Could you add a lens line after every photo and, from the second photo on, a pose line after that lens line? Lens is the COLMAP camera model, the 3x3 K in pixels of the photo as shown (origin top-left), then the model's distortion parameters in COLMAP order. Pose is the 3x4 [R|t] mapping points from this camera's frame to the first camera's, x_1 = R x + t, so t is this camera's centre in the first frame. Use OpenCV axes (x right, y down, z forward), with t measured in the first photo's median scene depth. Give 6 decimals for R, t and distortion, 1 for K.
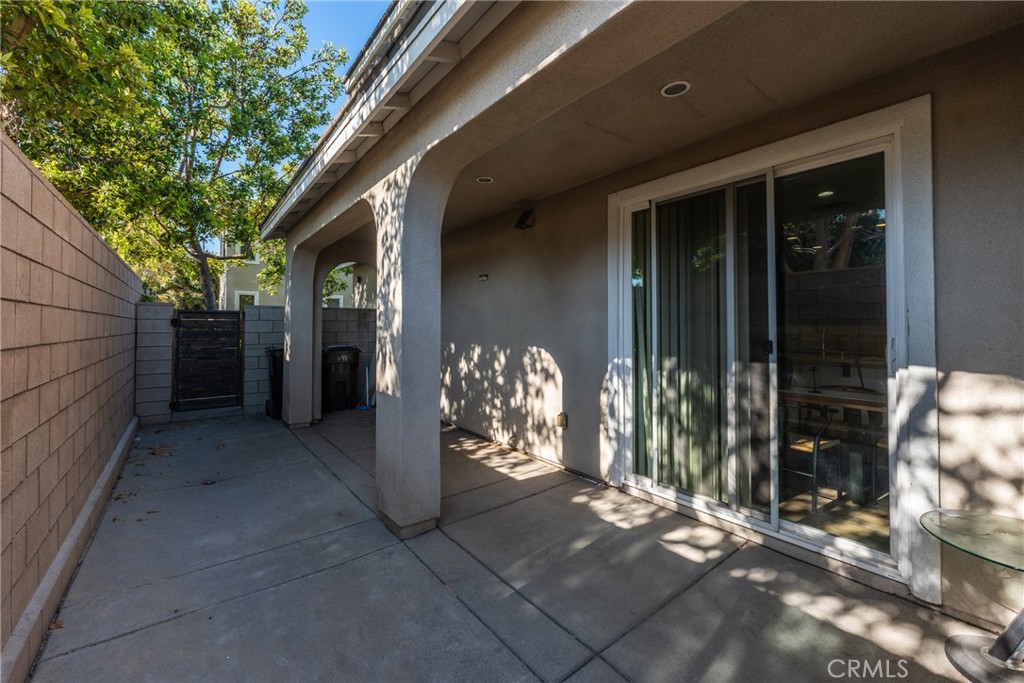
lens RADIAL K [[419.0, 0, 509.9], [0, 419.0, 330.7], [0, 0, 1]] dist [-0.002019, -0.000041]
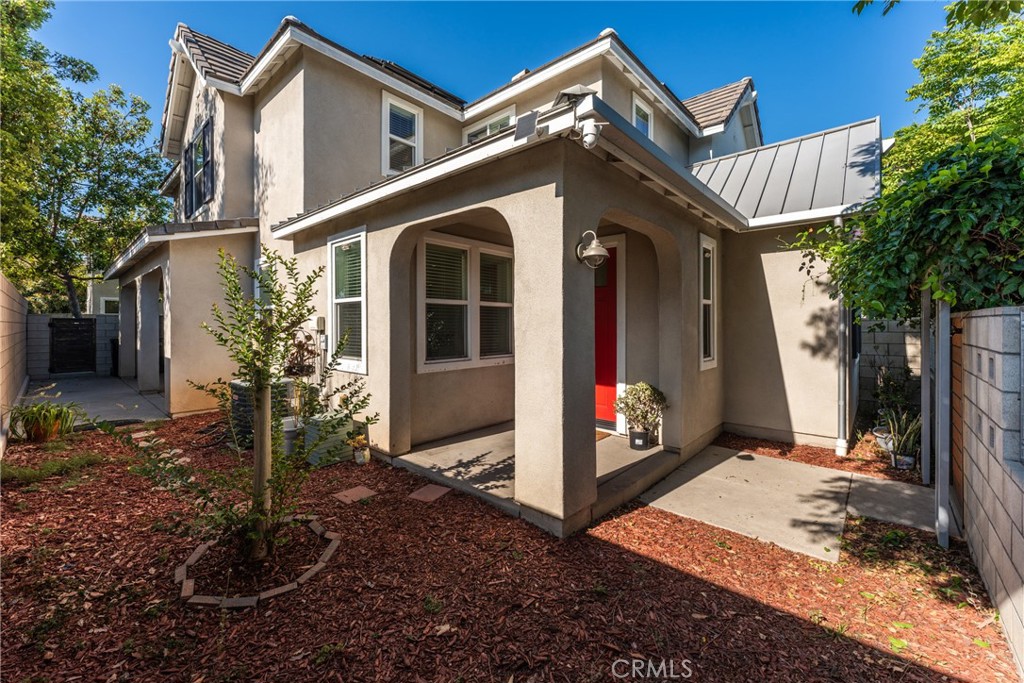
lens RADIAL K [[419.0, 0, 514.4], [0, 419.0, 336.0], [0, 0, 1]] dist [-0.002019, -0.000041]
pose [[0.984306, -0.007305, 0.176321, 0.808764], [0.004007, 0.999810, 0.019052, 0.001247], [-0.176427, -0.018047, 0.984148, -1.071723]]
